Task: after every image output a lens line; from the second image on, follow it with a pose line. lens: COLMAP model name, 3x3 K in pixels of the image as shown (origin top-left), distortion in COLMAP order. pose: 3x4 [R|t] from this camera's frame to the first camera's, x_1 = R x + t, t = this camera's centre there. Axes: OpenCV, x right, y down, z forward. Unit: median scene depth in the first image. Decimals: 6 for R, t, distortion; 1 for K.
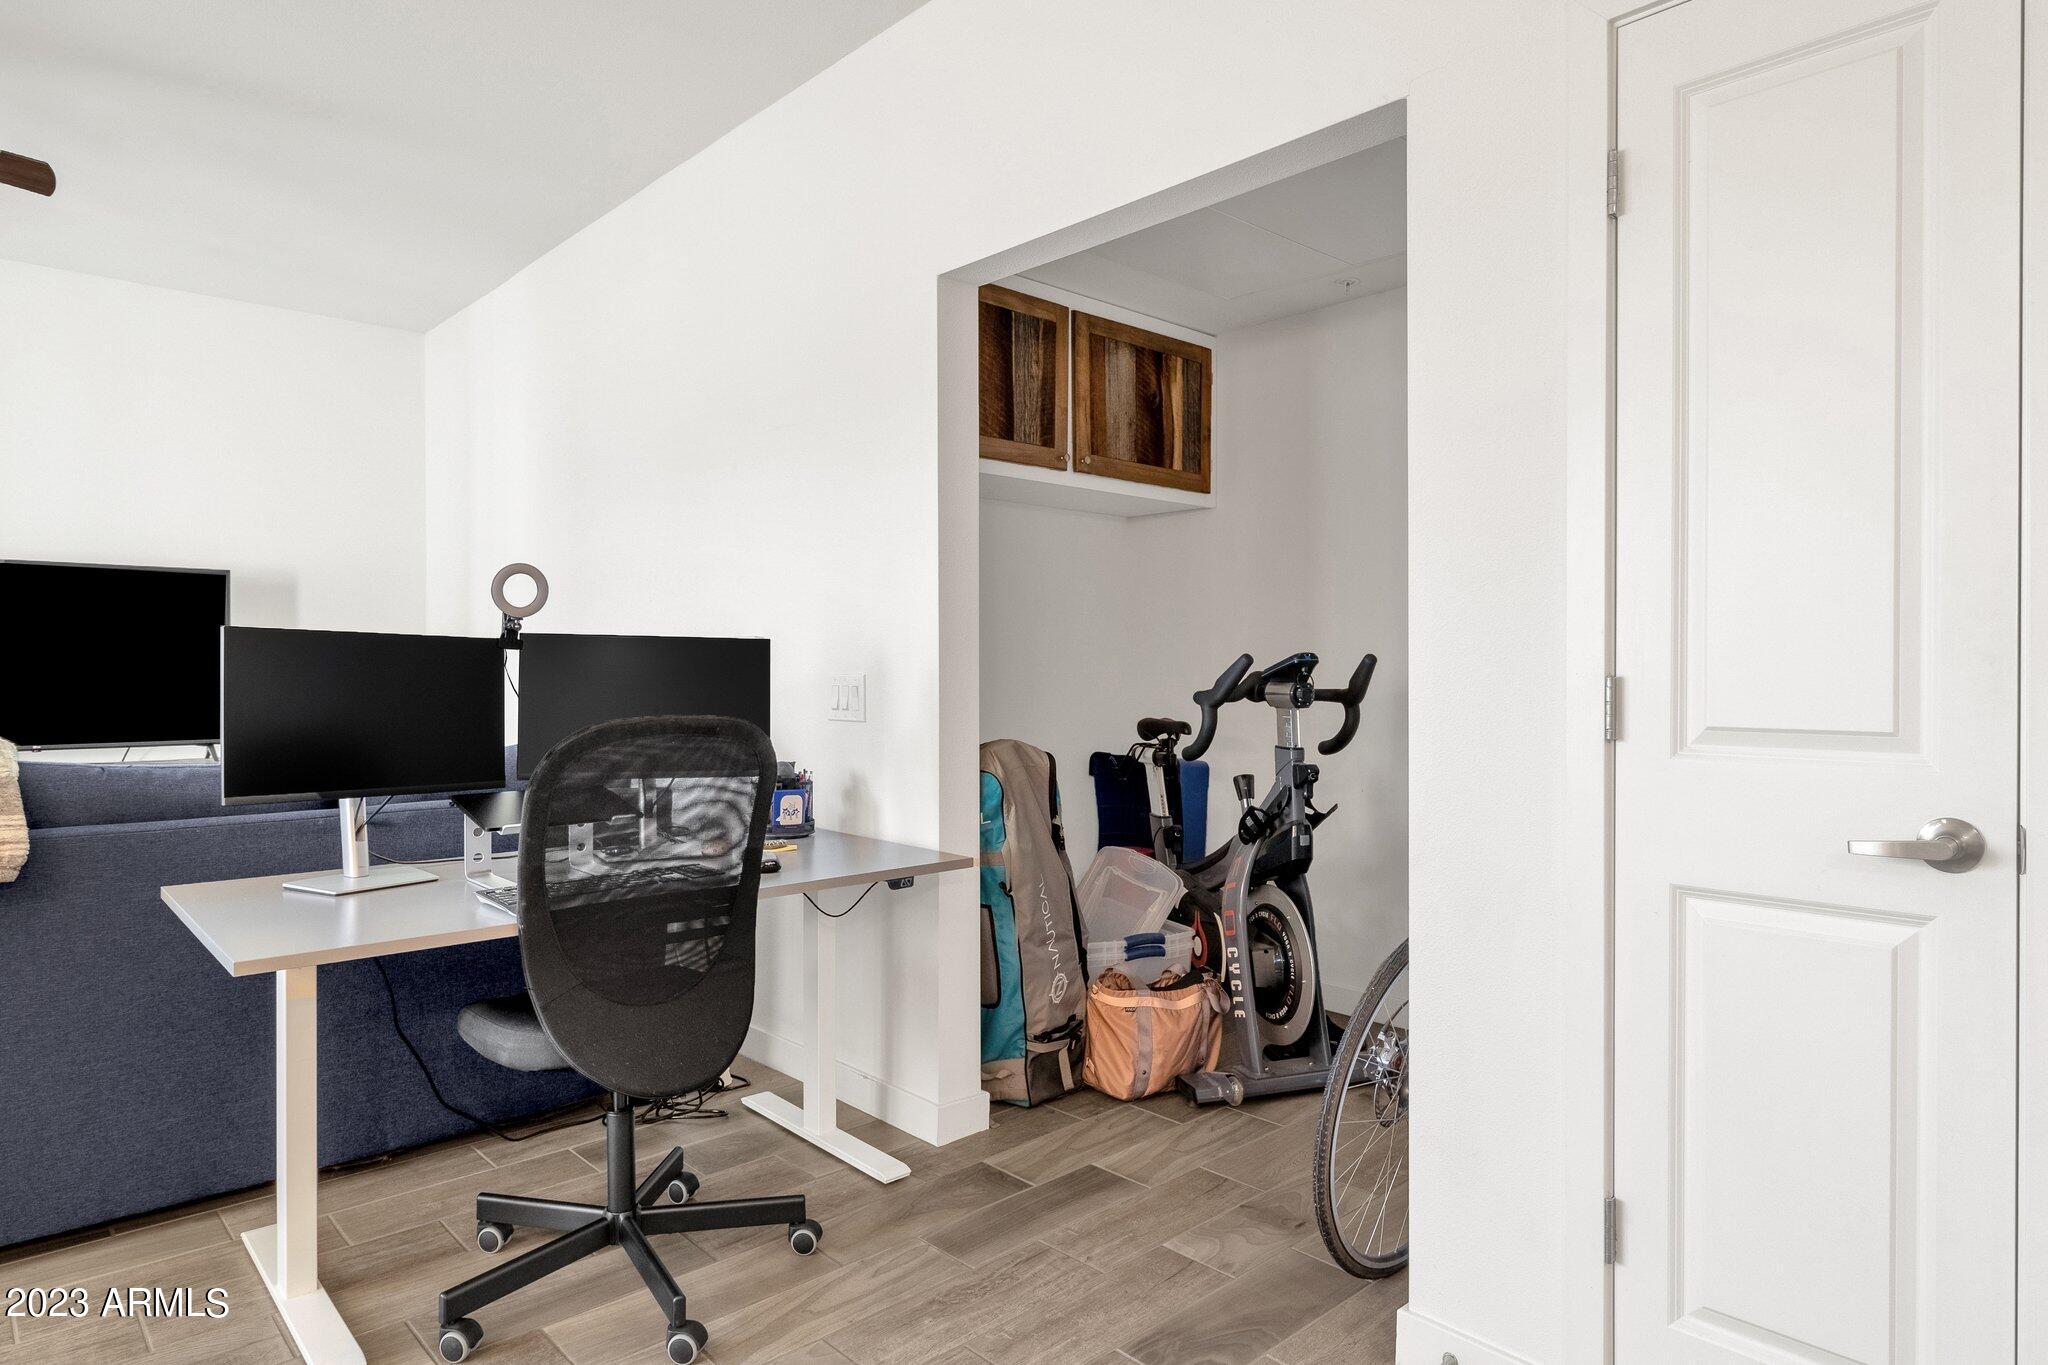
lens RADIAL K [[1216.3, 0, 1024.0], [0, 1216.3, 682.5], [0, 0, 1]] dist [0.001082, 0.000076]
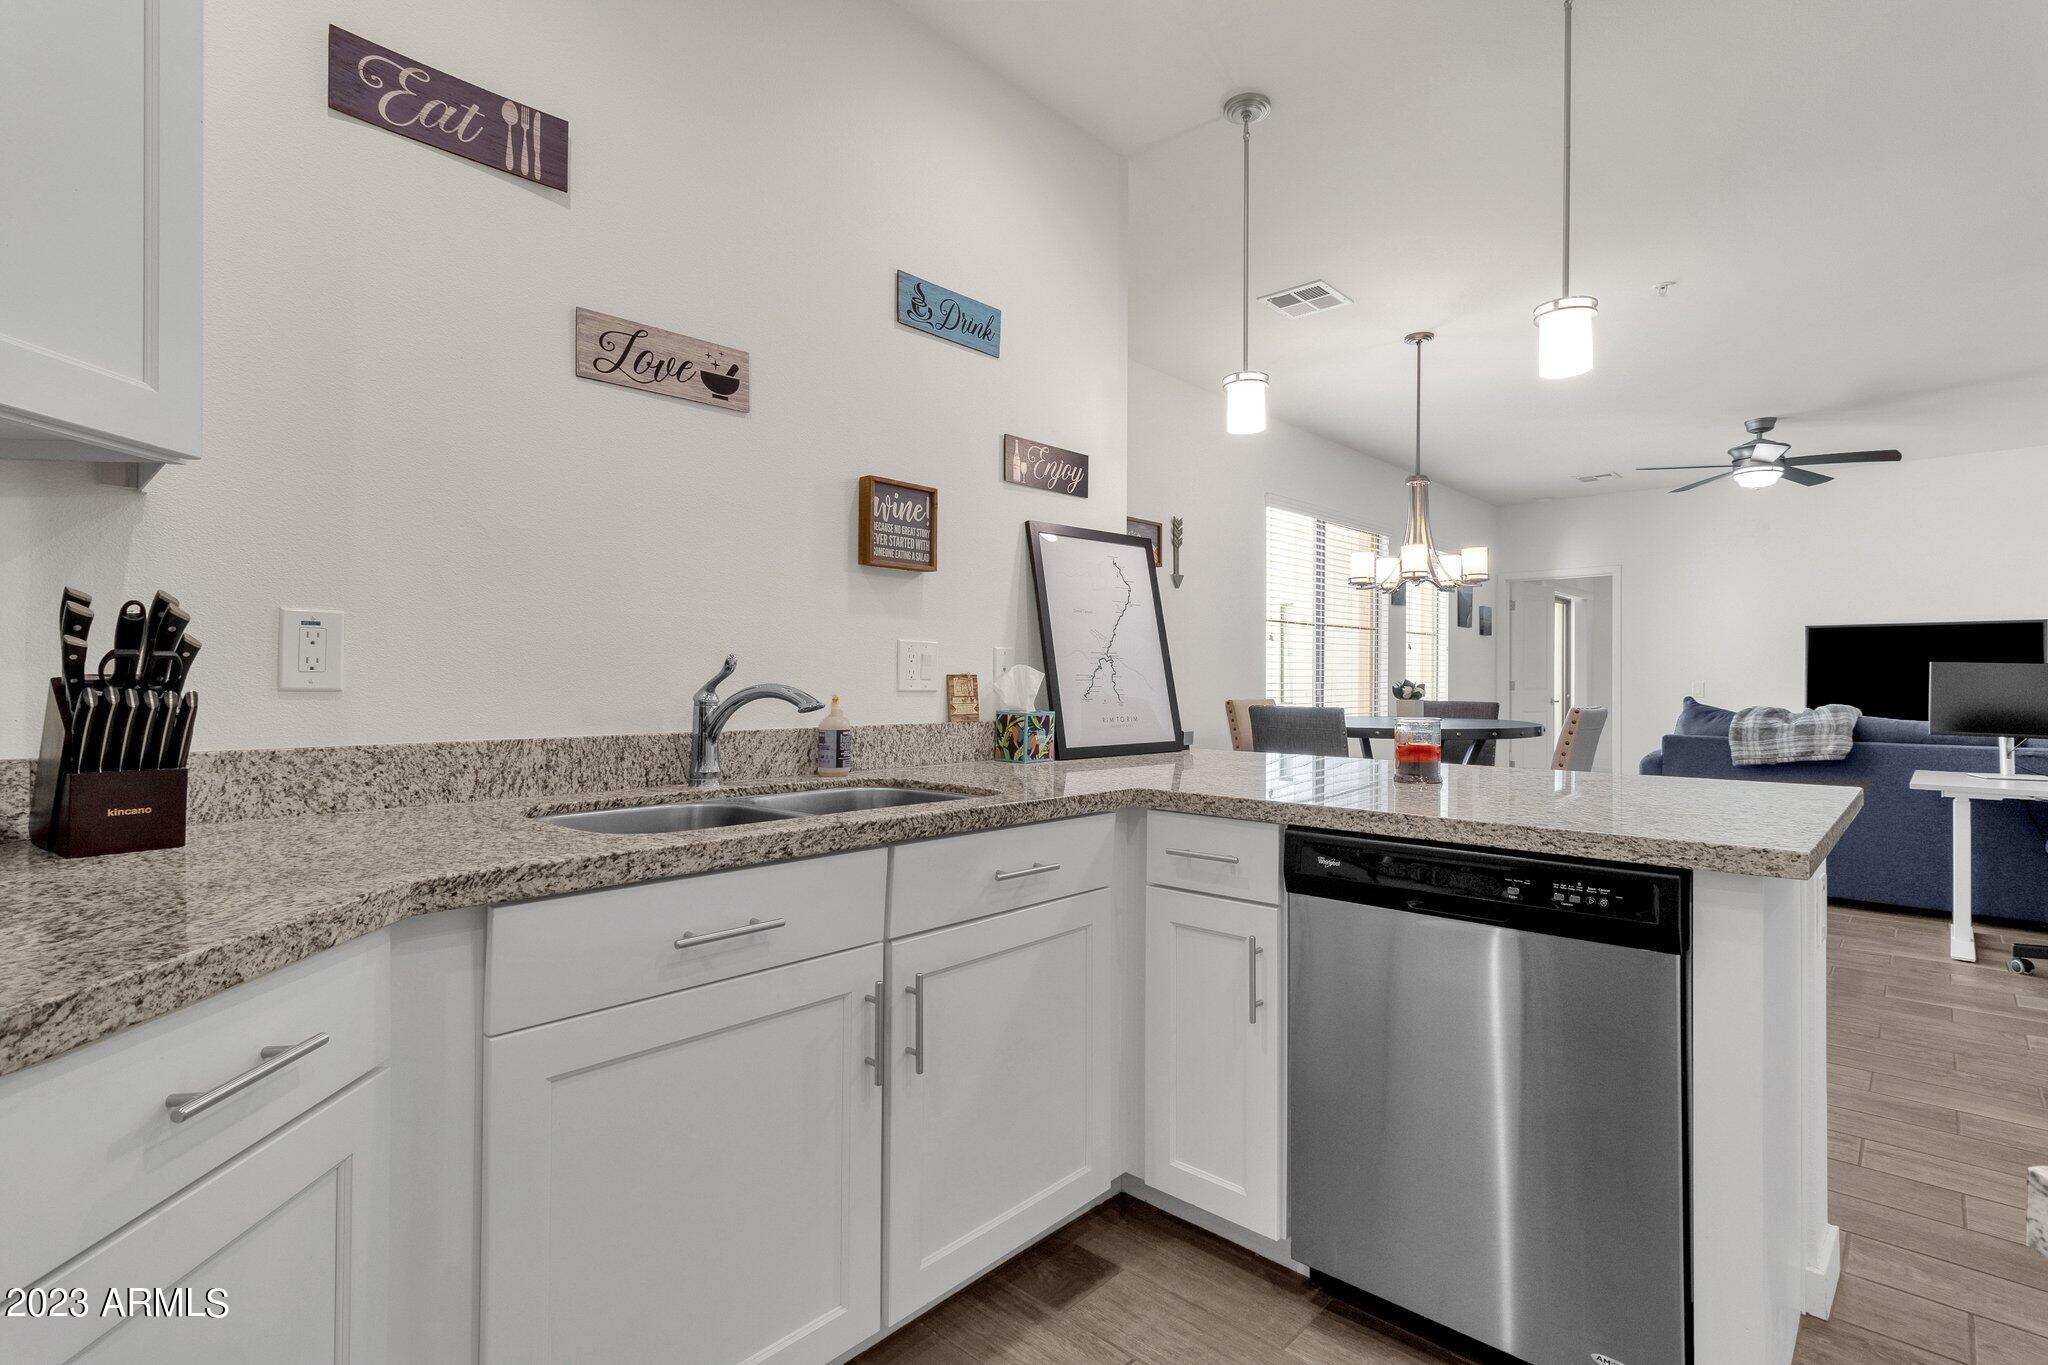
lens RADIAL K [[976.1, 0, 1044.0], [0, 976.1, 678.3], [0, 0, 1]] dist [0.009501, 0.000024]
pose [[0.071418, -0.003992, -0.997438, 1.054903], [-0.012489, 0.999910, -0.004896, 0.014705], [0.997368, 0.012807, 0.071362, -0.804396]]
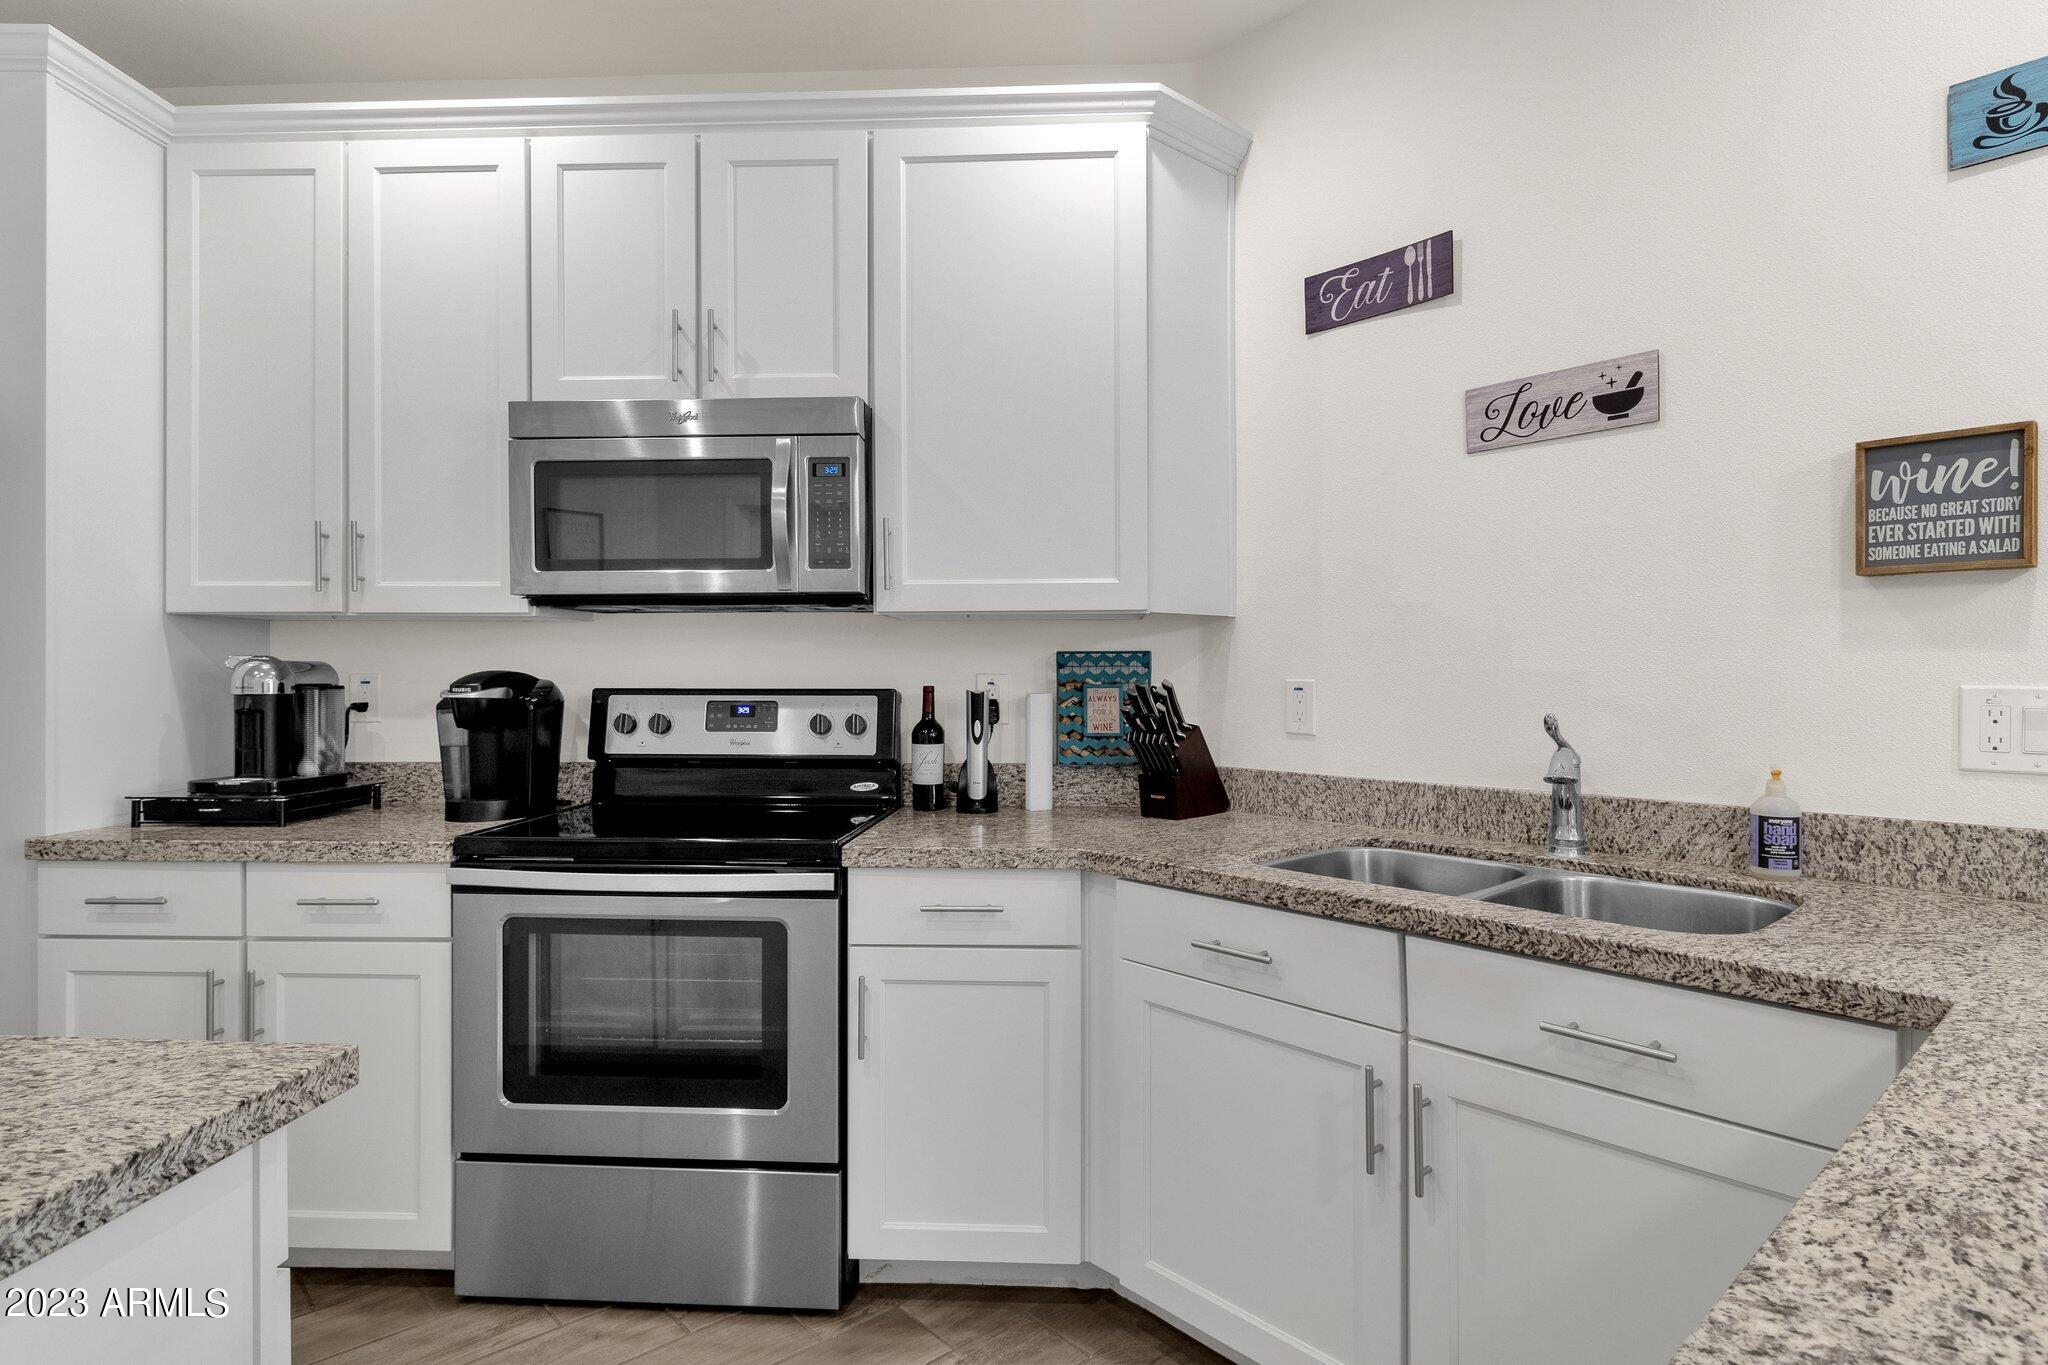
lens RADIAL K [[1073.9, 0, 1046.1], [0, 1073.9, 678.4], [0, 0, 1]] dist [0.000325, -0.000017]
pose [[-0.999806, -0.000252, 0.019687, 0.639236], [-0.000017, 0.999929, 0.011930, -0.036682], [-0.019689, 0.011927, -0.999735, -0.239309]]
